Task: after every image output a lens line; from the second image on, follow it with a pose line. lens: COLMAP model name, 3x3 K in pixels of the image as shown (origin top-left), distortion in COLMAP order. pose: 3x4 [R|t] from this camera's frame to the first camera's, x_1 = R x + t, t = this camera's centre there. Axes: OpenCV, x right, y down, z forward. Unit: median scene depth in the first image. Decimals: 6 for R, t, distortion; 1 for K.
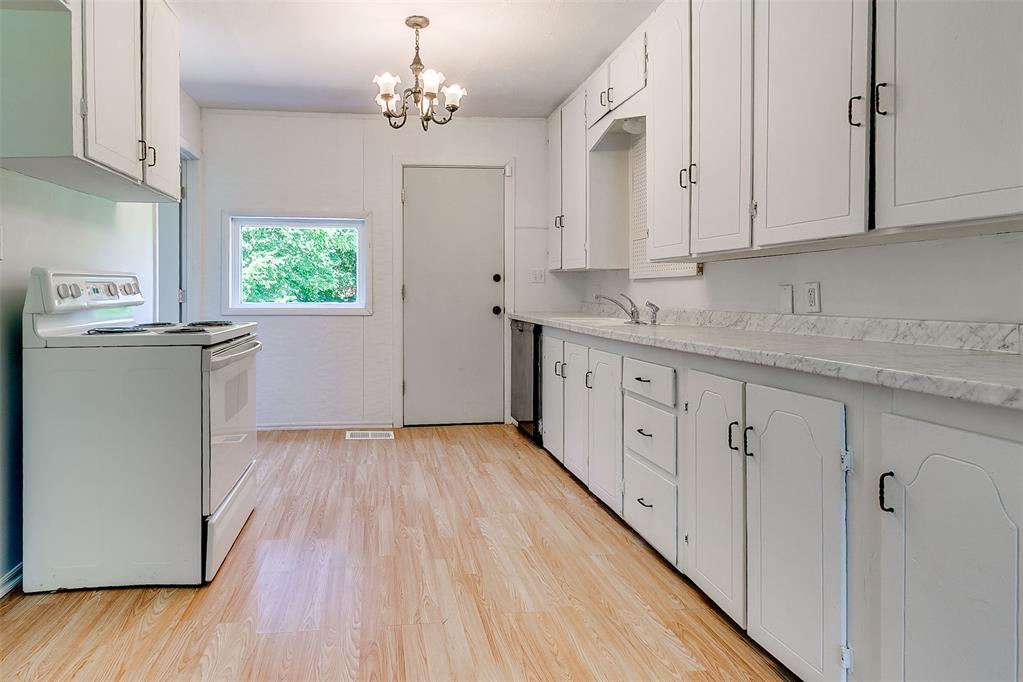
lens RADIAL K [[550.9, 0, 519.2], [0, 550.9, 283.9], [0, 0, 1]] dist [0.004282, 0.000474]
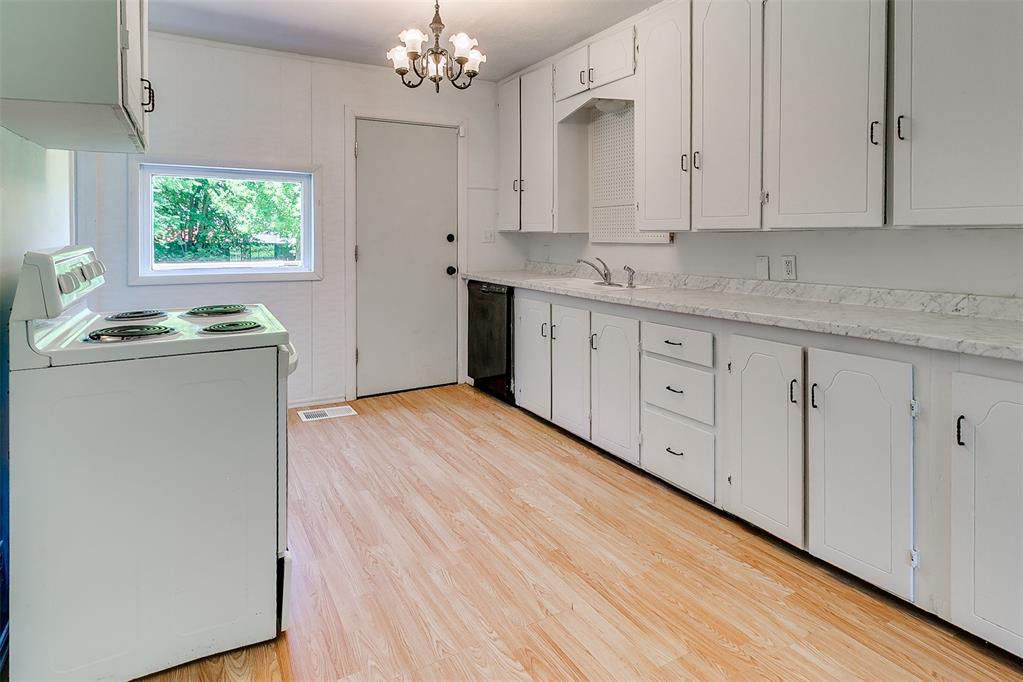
lens RADIAL K [[529.1, 0, 476.8], [0, 529.1, 218.0], [0, 0, 1]] dist [0.003267, 0.000517]
pose [[0.926412, 0.011492, 0.376335, -0.529072], [-0.013699, 0.999901, 0.003188, -0.075324], [-0.376261, -0.008108, 0.926478, 0.141888]]
